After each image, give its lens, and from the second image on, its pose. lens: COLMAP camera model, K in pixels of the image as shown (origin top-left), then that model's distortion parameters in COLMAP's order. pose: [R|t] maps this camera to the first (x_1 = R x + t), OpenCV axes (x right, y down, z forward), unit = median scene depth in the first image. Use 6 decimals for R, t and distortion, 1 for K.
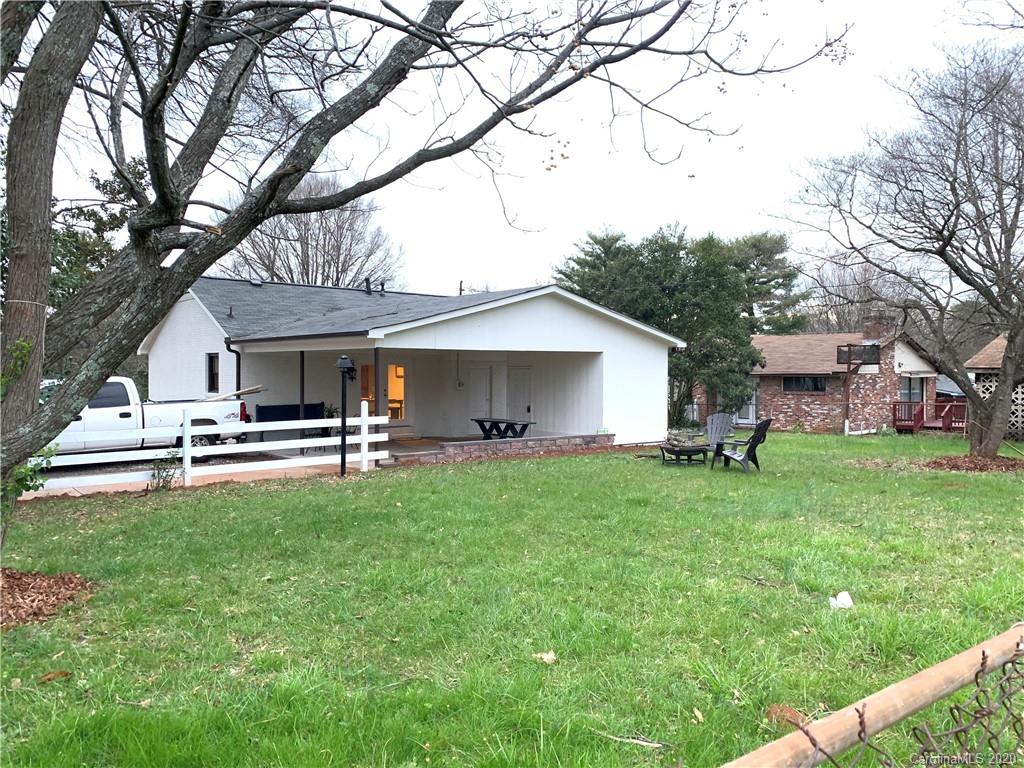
lens RADIAL K [[796.8, 0, 512.0], [0, 796.8, 384.0], [0, 0, 1]] dist [0.104907, -0.000255]
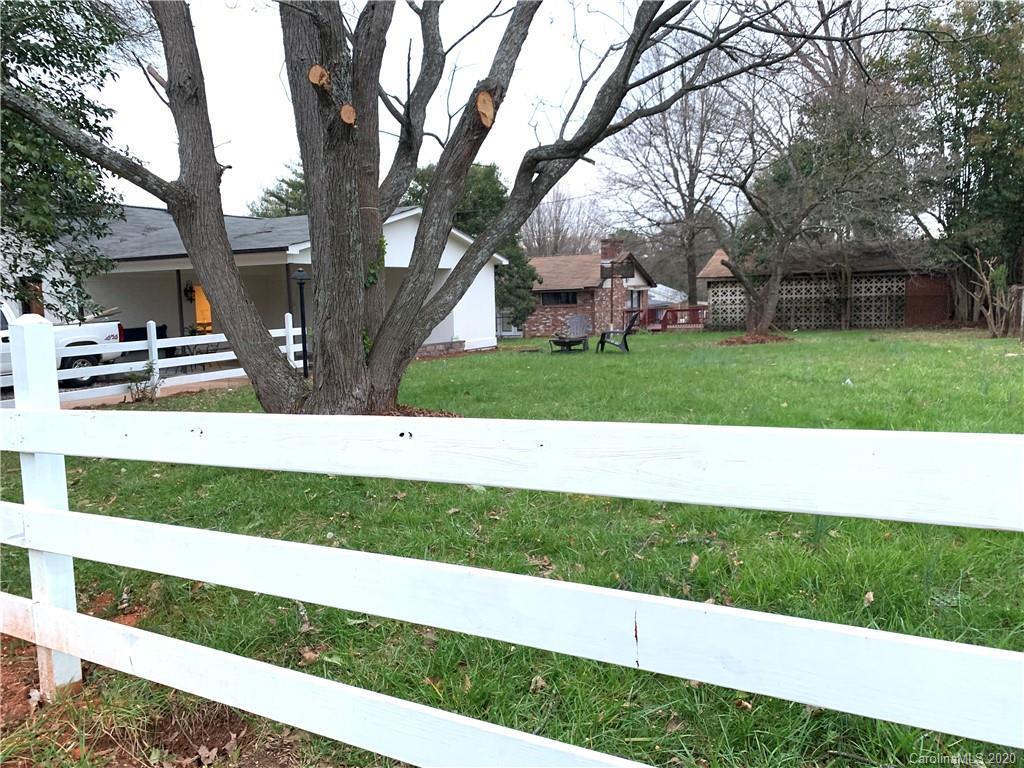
lens RADIAL K [[796.8, 0, 512.0], [0, 796.8, 384.0], [0, 0, 1]] dist [0.104907, -0.000255]
pose [[0.920194, -0.069001, 0.385334, -0.262333], [0.034986, 0.994900, 0.094606, 0.019191], [-0.389897, -0.073574, 0.917915, -0.088147]]
